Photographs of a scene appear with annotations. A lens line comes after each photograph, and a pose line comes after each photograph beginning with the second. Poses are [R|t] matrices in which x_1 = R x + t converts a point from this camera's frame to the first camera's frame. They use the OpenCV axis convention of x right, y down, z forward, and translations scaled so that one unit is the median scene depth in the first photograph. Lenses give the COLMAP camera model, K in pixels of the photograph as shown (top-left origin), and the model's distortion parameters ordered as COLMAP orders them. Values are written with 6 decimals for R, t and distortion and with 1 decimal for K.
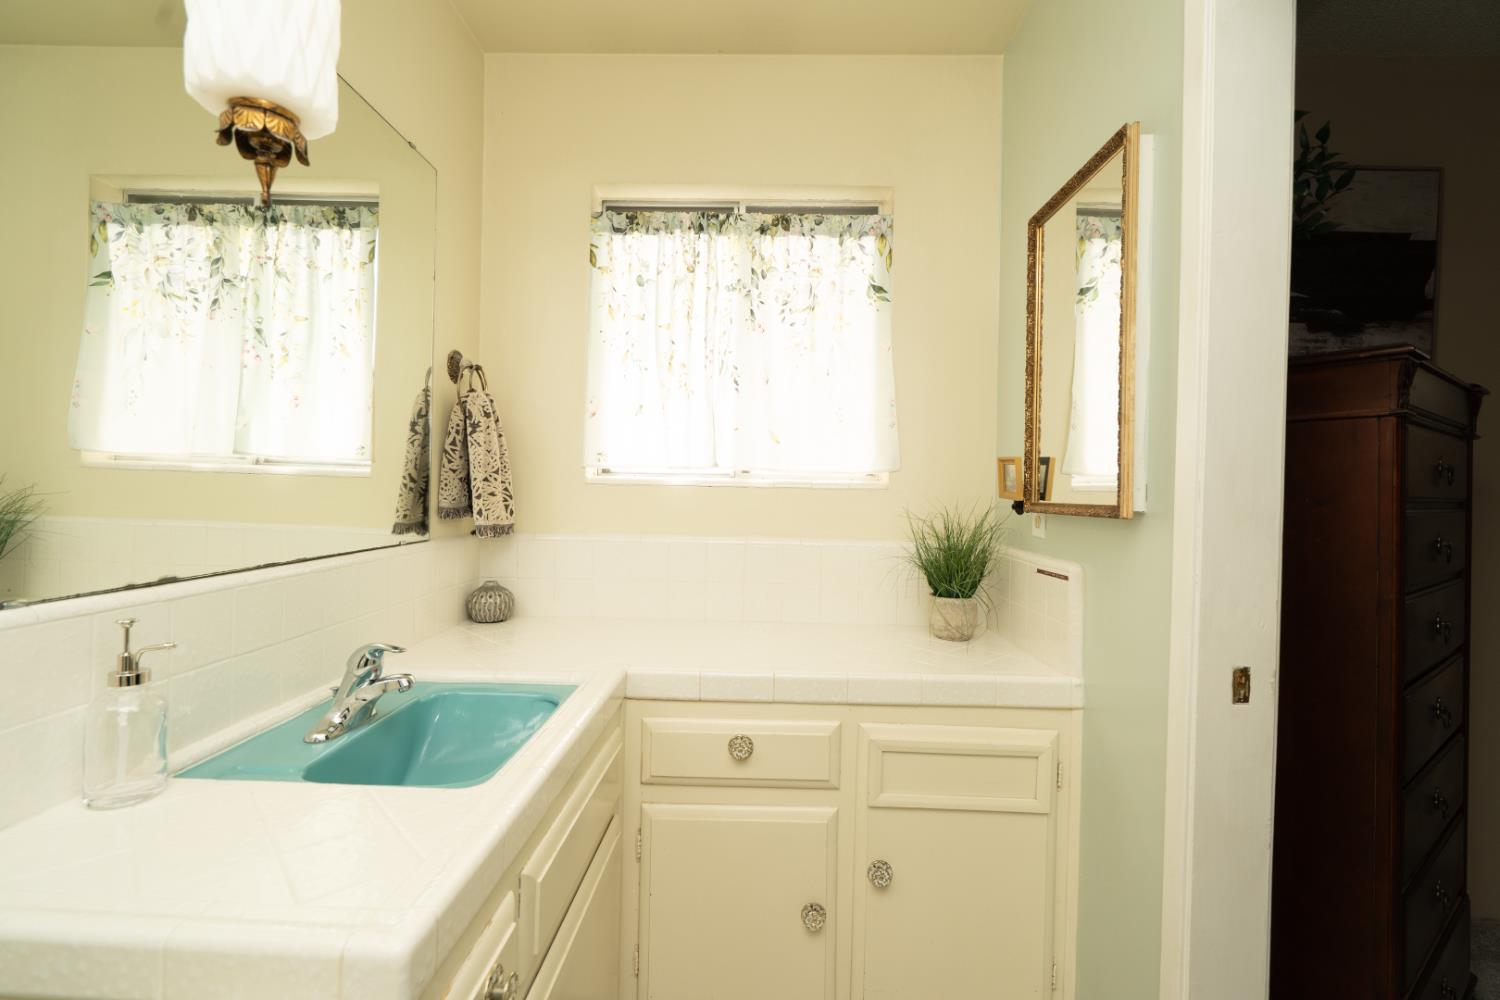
lens RADIAL K [[668.5, 0, 746.7], [0, 668.5, 504.4], [0, 0, 1]] dist [-0.000743, -0.000408]
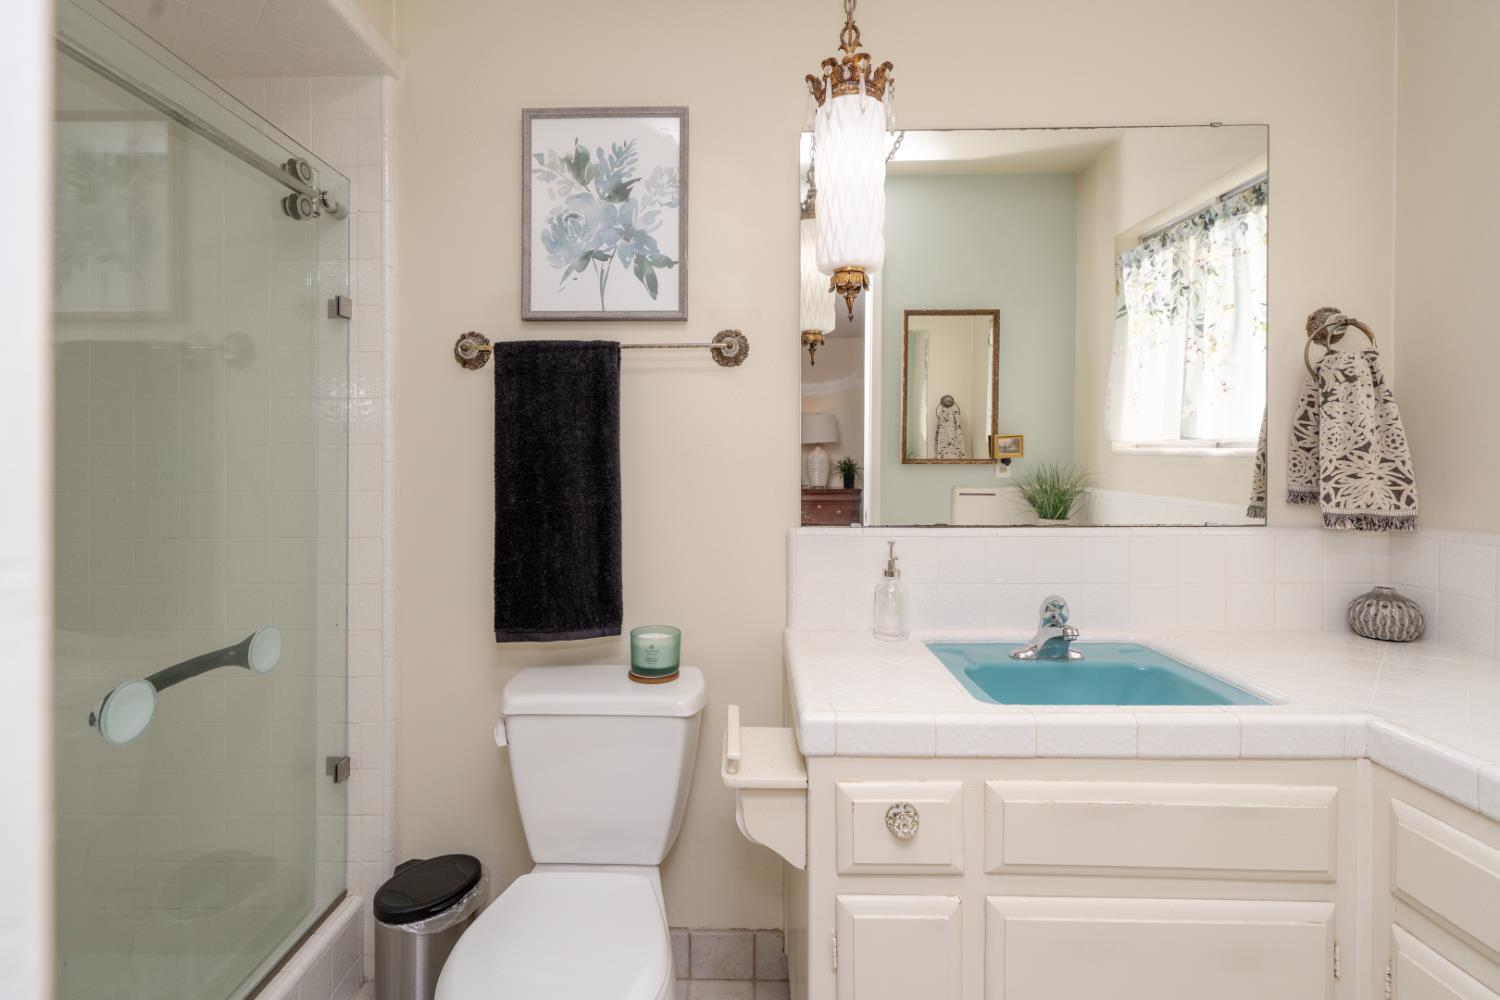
lens RADIAL K [[717.5, 0, 744.7], [0, 717.5, 468.0], [0, 0, 1]] dist [0.000892, 0.000465]
pose [[0.025298, -0.003429, -0.999674, 0.443114], [-0.021702, 0.999757, -0.003979, -0.005427], [0.999444, 0.021795, 0.025218, 0.226729]]
